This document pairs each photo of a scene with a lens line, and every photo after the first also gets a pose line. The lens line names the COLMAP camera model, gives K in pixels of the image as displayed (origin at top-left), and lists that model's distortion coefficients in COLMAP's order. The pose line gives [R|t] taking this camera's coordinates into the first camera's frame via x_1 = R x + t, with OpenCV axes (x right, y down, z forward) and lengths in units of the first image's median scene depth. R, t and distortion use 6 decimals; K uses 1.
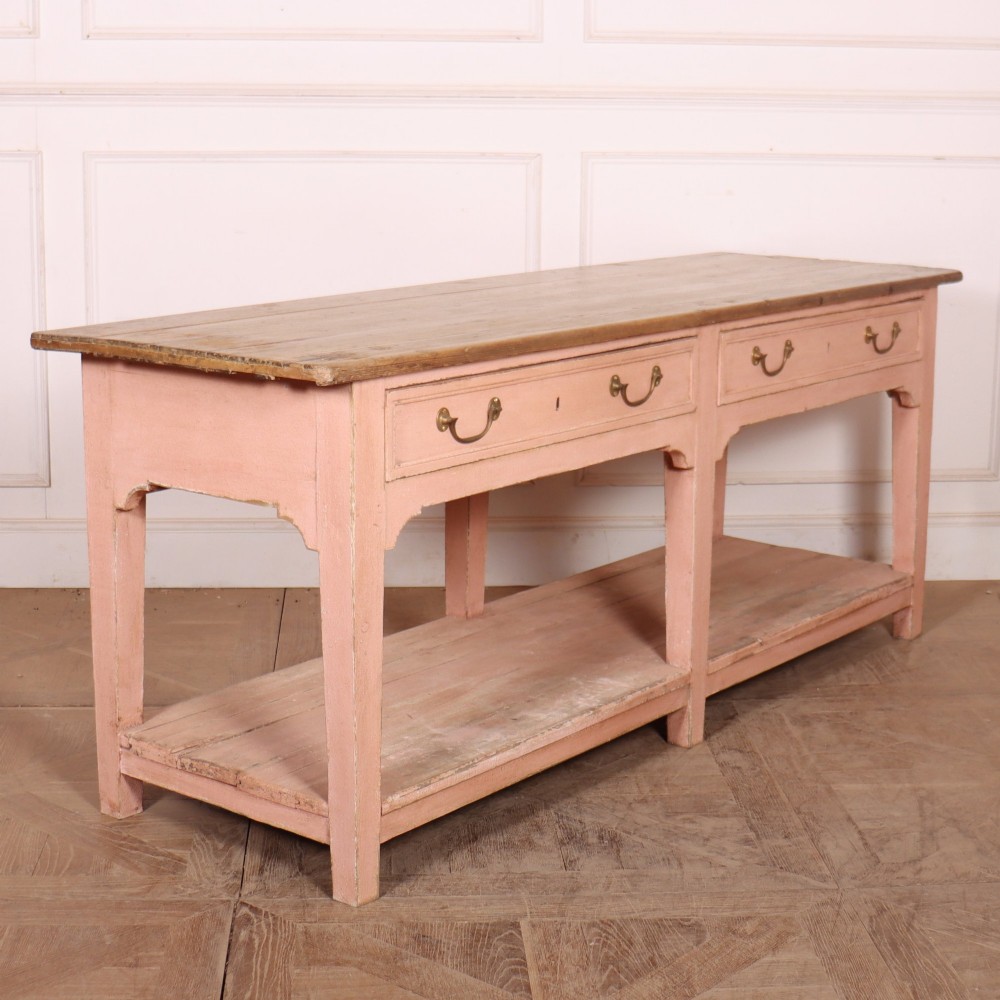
lens RADIAL K [[1921.1, 0, 473.0], [0, 1921.1, 521.8], [0, 0, 1]] dist [-0.157455, 0.346173]
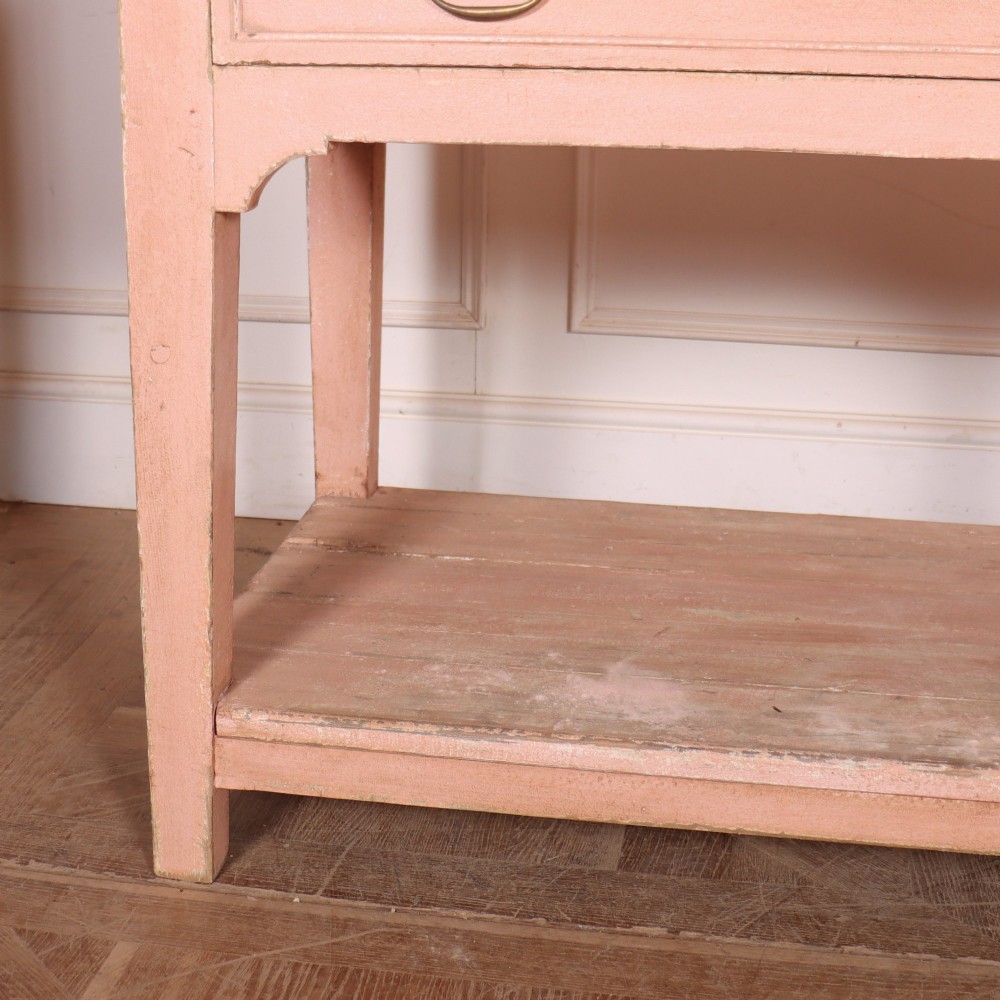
lens RADIAL K [[1901.2, 0, 350.5], [0, 1901.2, 570.9], [0, 0, 1]] dist [-0.192722, 0.215025]
pose [[0.435096, 0.293724, -0.851127, 0.367267], [-0.185273, 0.954271, 0.234607, -0.014830], [0.881116, 0.055614, 0.469619, 0.742176]]
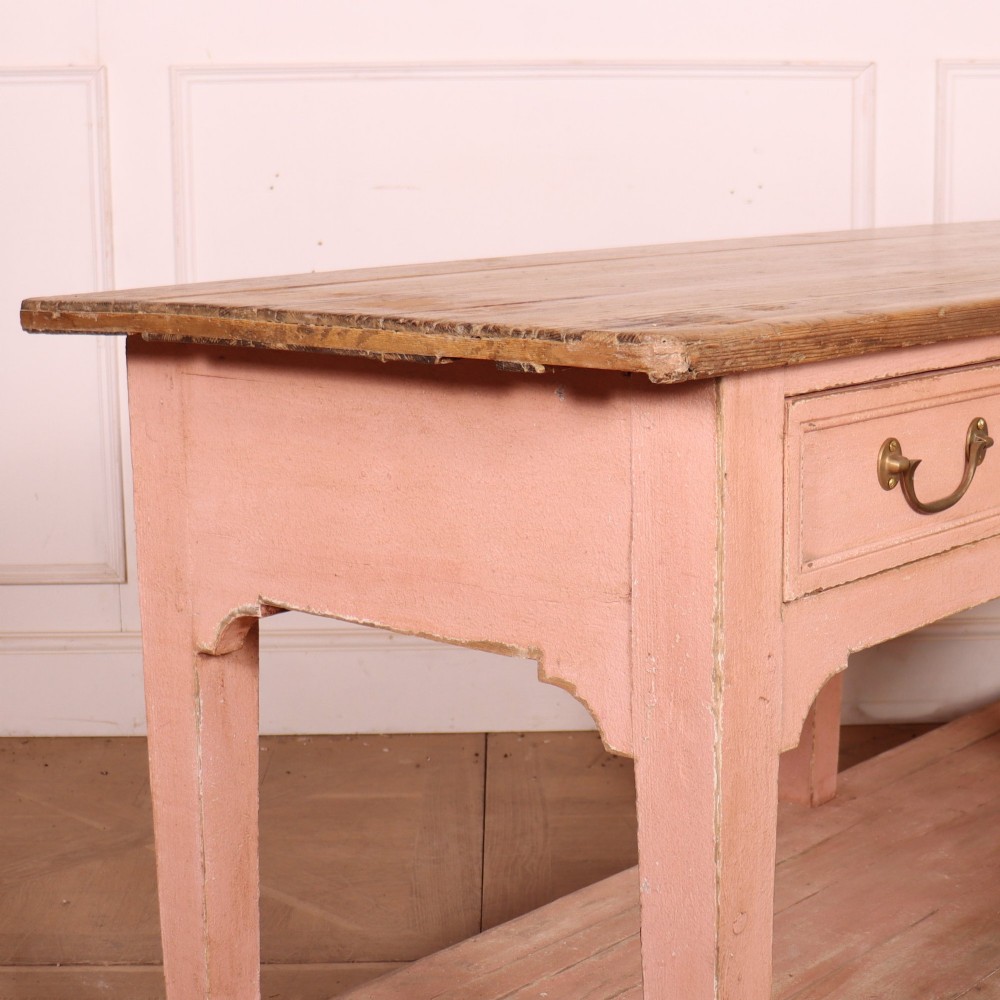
lens RADIAL K [[2002.3, 0, 584.2], [0, 2002.3, 567.1], [0, 0, 1]] dist [-0.162883, 0.204049]
pose [[0.999698, -0.011883, -0.021508, -0.074431], [0.011670, 0.999882, -0.010011, -0.022635], [0.021624, 0.009757, 0.999719, 0.481395]]
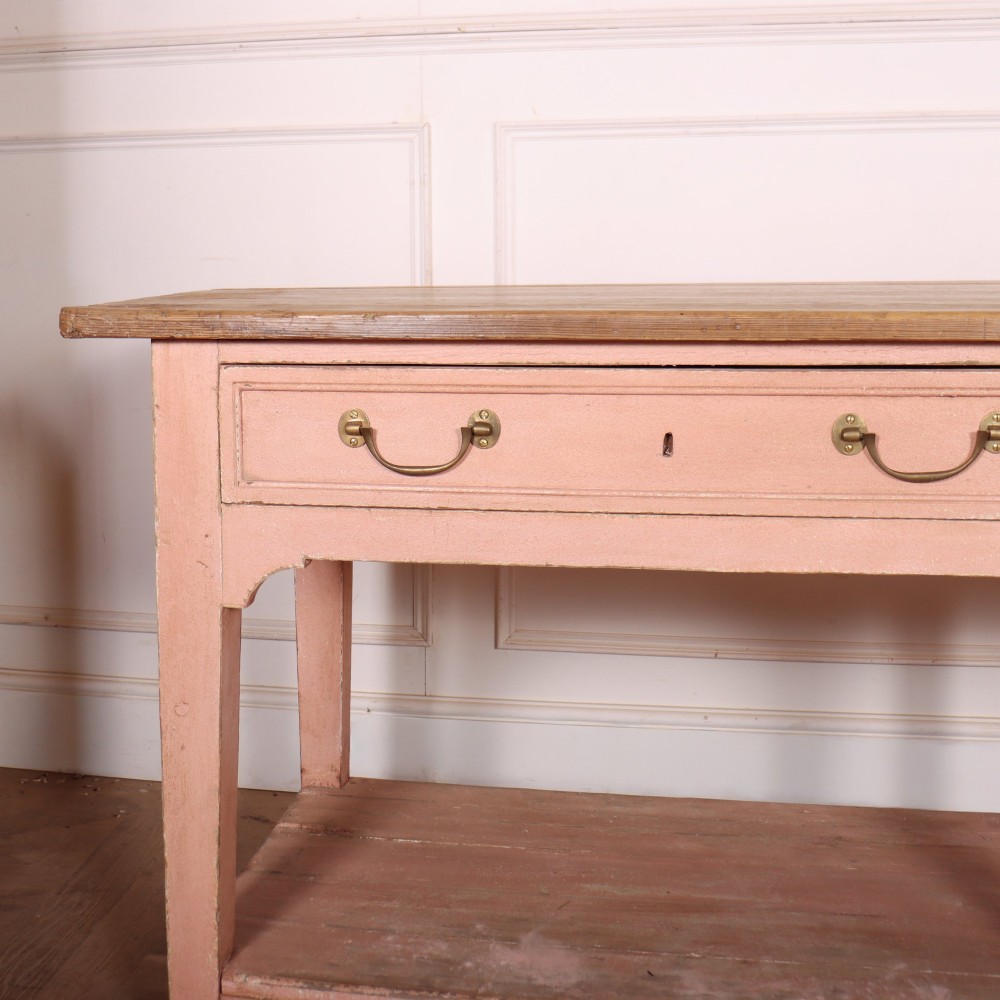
lens RADIAL K [[1530.2, 0, 321.0], [0, 1530.2, 381.0], [0, 0, 1]] dist [-0.185705, 0.181485]
pose [[0.423865, 0.071553, -0.902895, 0.401099], [-0.180798, 0.983496, -0.006935, -0.058693], [0.887497, 0.166181, 0.429806, 0.723367]]
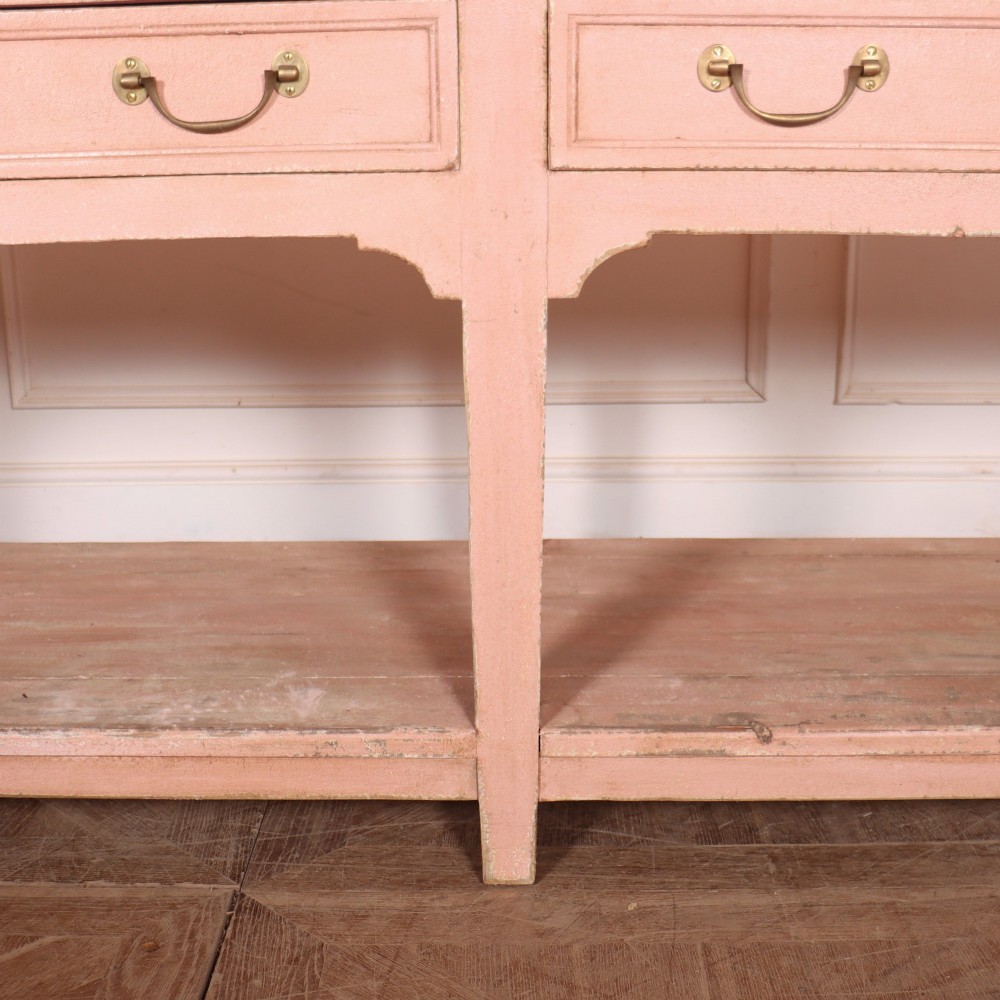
lens RADIAL K [[1576.4, 0, 503.9], [0, 1576.4, 639.6], [0, 0, 1]] dist [-0.185128, 0.164836]
pose [[0.614276, 0.267882, -0.742229, 0.468372], [-0.164333, 0.963418, 0.211709, -0.034576], [0.771790, -0.008075, 0.635826, 0.867983]]
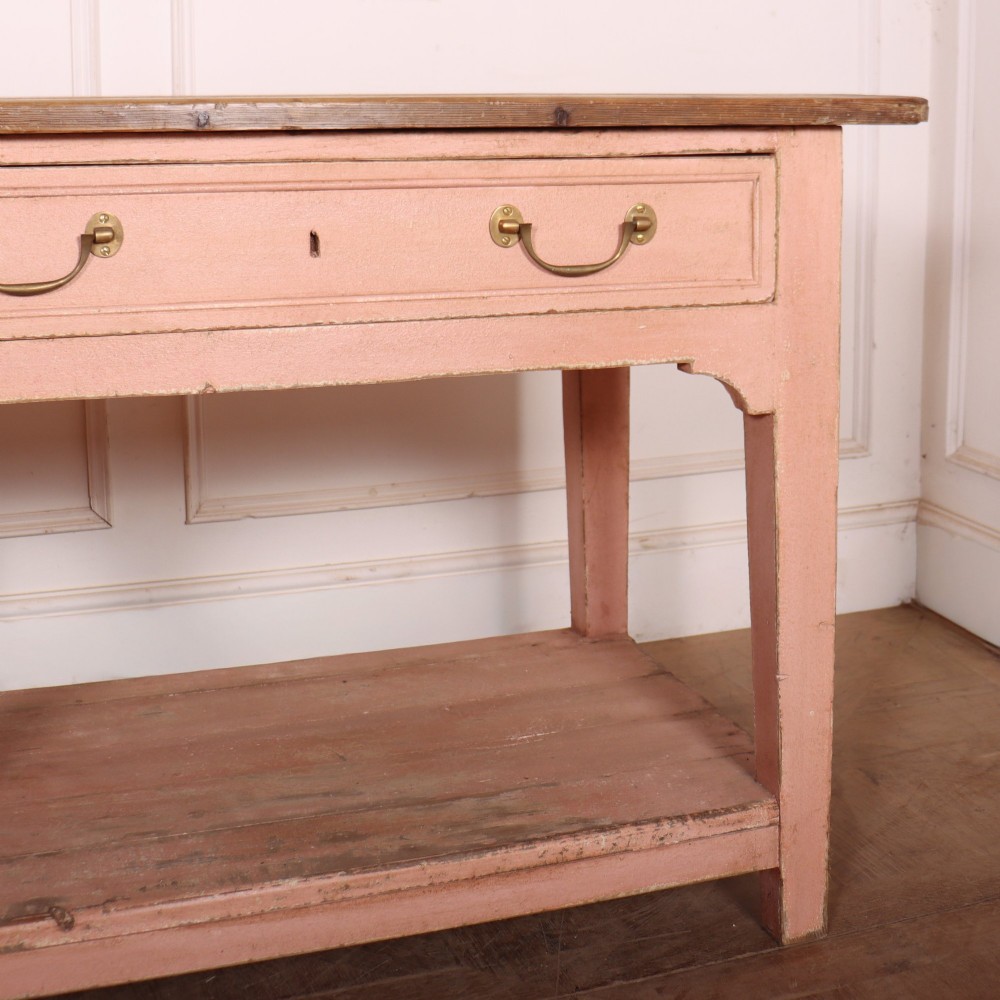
lens RADIAL K [[1658.2, 0, 636.0], [0, 1658.2, 320.5], [0, 0, 1]] dist [-0.189035, 0.173330]
pose [[0.876757, 0.058906, -0.477312, 0.516487], [-0.106657, 0.991572, -0.073543, -0.070085], [0.468957, 0.115388, 0.875651, 0.891352]]
